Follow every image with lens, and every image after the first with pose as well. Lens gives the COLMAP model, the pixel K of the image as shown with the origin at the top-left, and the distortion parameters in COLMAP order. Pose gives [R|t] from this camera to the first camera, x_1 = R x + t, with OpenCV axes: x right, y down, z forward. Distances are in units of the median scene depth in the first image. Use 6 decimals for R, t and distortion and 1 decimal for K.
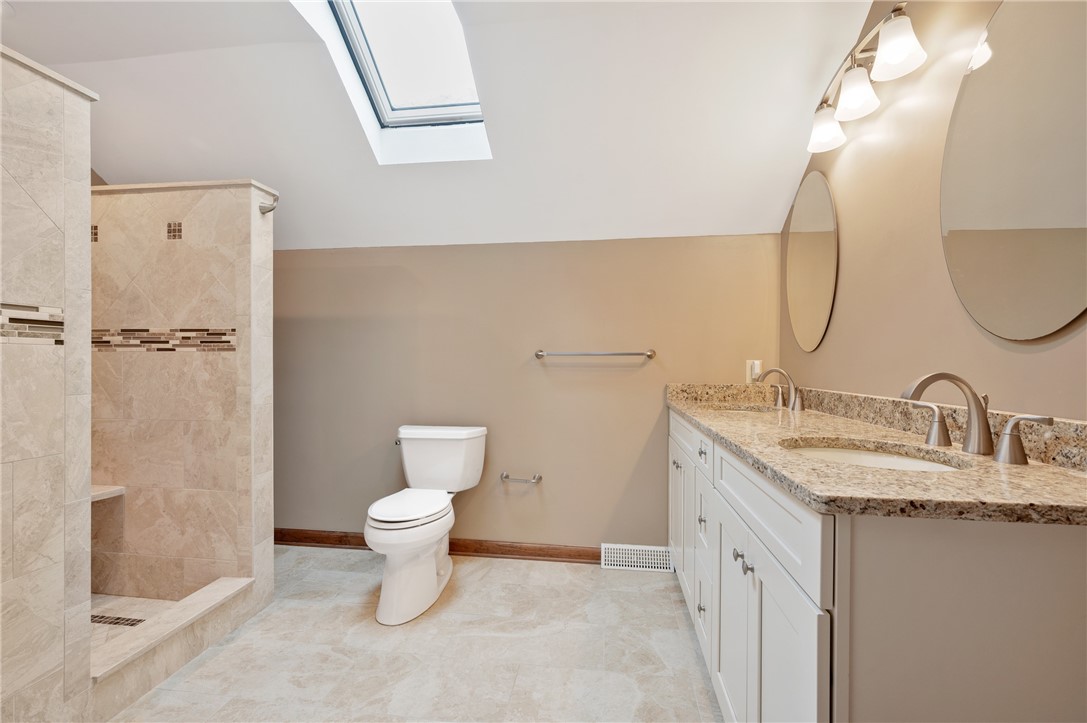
lens RADIAL K [[462.8, 0, 543.6], [0, 462.8, 359.6], [0, 0, 1]] dist [-0.001916, -0.000186]
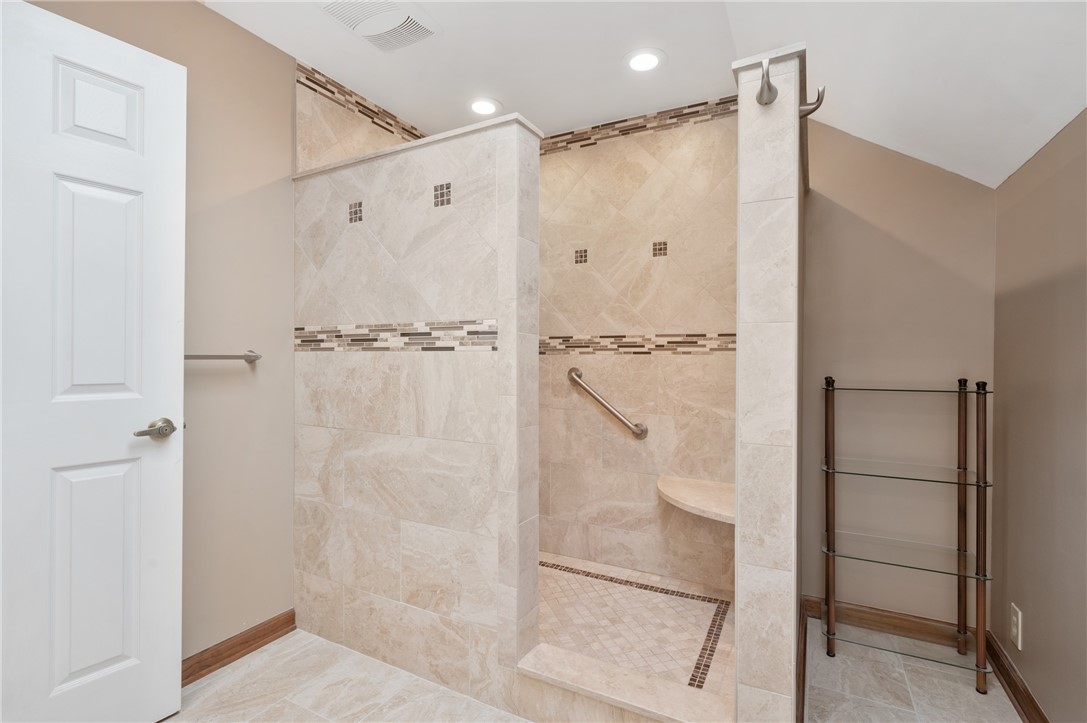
lens RADIAL K [[492.7, 0, 536.0], [0, 492.7, 375.7], [0, 0, 1]] dist [0.003326, 0.000316]
pose [[-0.342121, -0.004902, -0.939643, 0.081216], [-0.015763, 0.999876, 0.000523, 0.028313], [0.939524, 0.014990, -0.342155, 1.522792]]
